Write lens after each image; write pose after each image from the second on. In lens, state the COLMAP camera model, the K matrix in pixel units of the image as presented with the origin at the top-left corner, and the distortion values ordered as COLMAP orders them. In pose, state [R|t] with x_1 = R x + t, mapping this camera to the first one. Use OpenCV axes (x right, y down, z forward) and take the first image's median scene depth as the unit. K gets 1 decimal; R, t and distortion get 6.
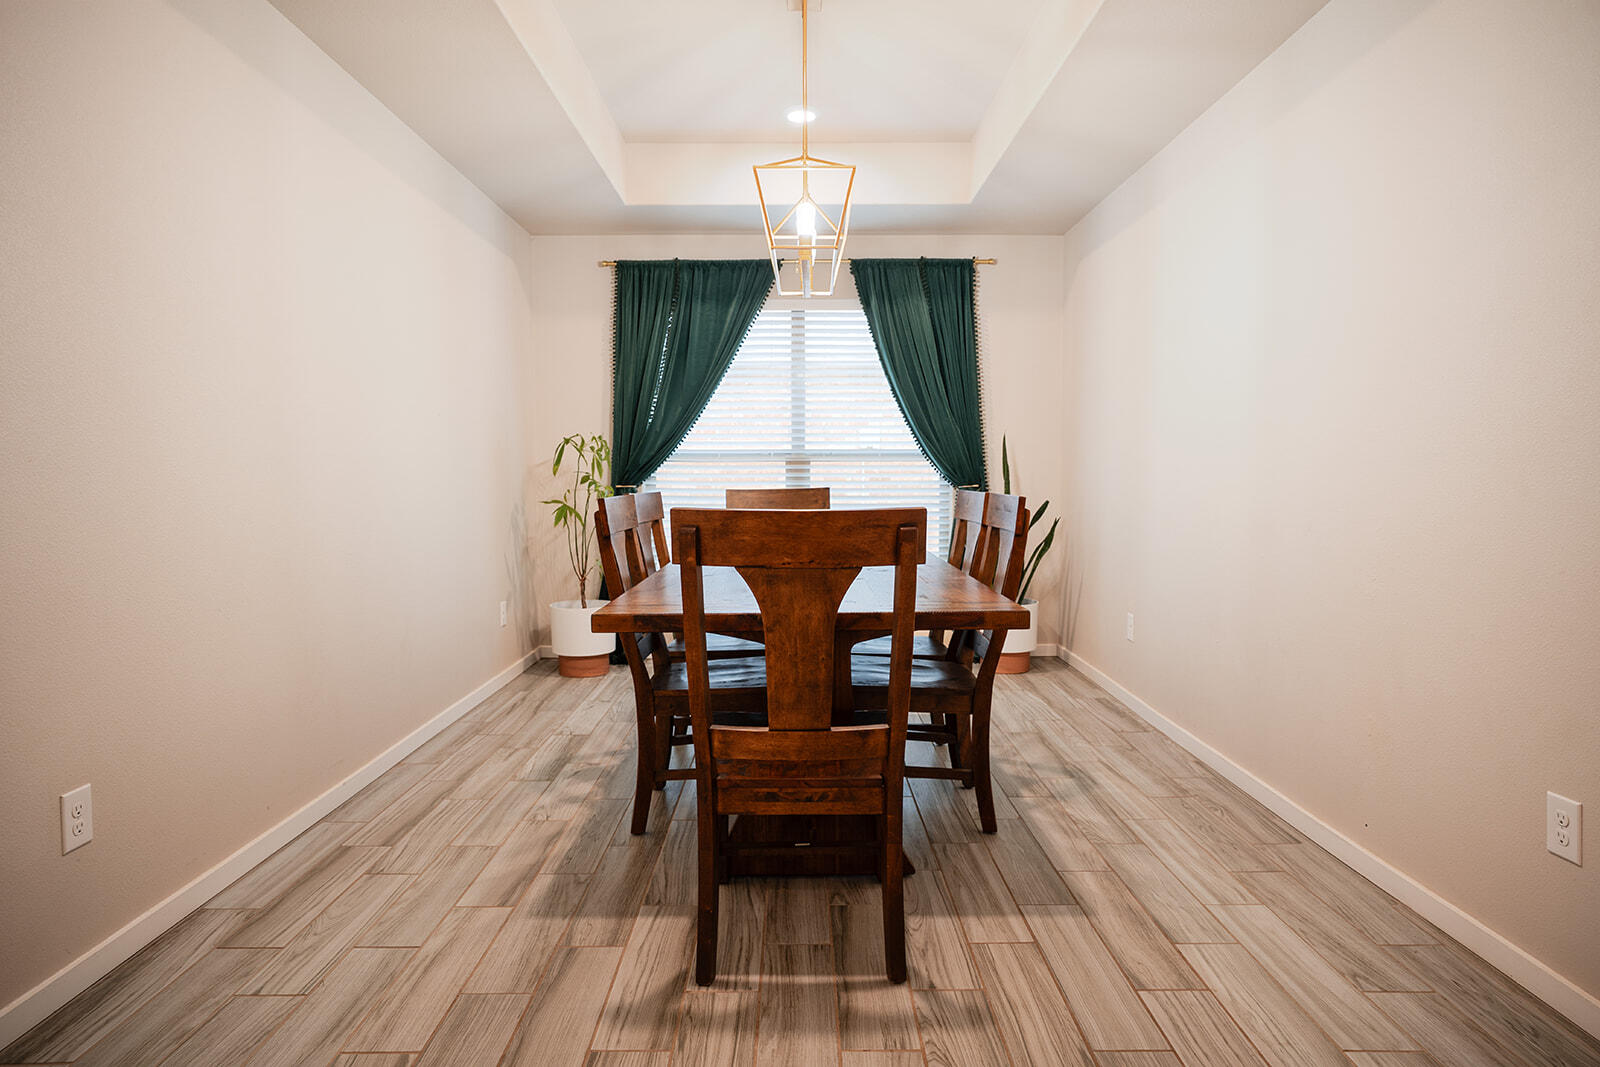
lens RADIAL K [[962.5, 0, 798.7], [0, 962.5, 536.2], [0, 0, 1]] dist [-0.048500, -0.000086]
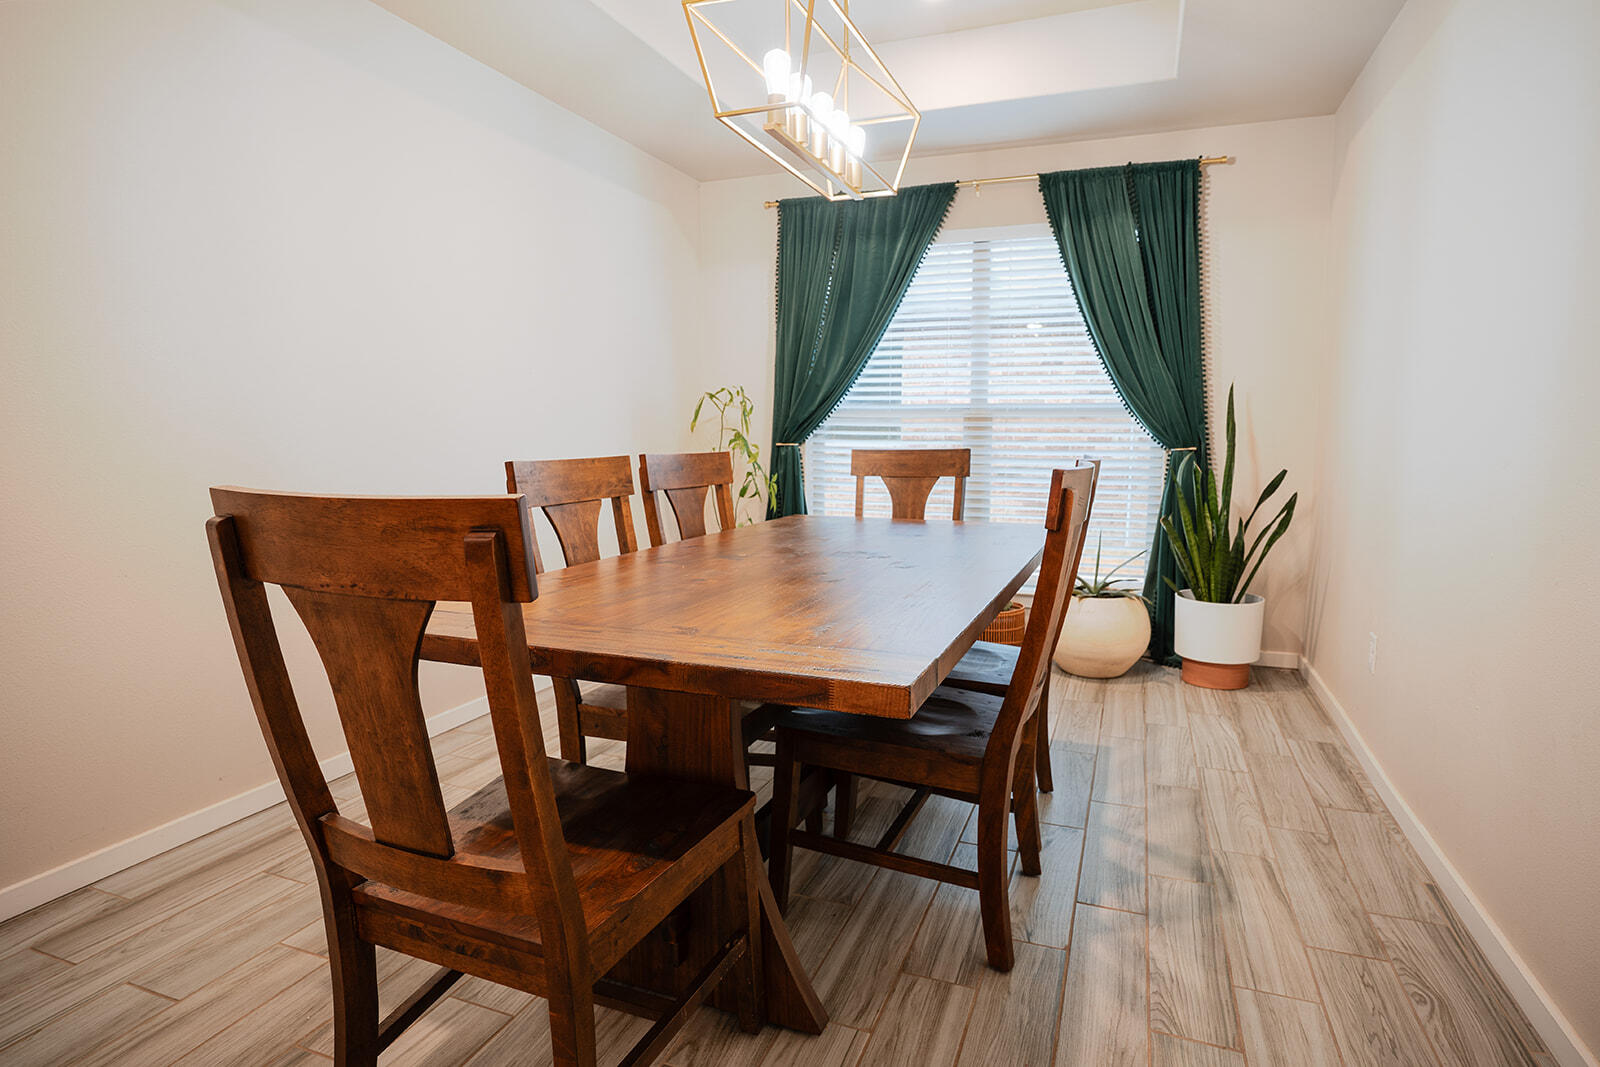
lens RADIAL K [[873.9, 0, 798.6], [0, 873.9, 524.0], [0, 0, 1]] dist [-0.030289, 0.003215]
pose [[0.930401, 0.043541, -0.363948, 0.149050], [-0.028655, 0.998521, 0.046205, -0.013759], [0.365421, -0.032560, 0.930273, 0.212622]]
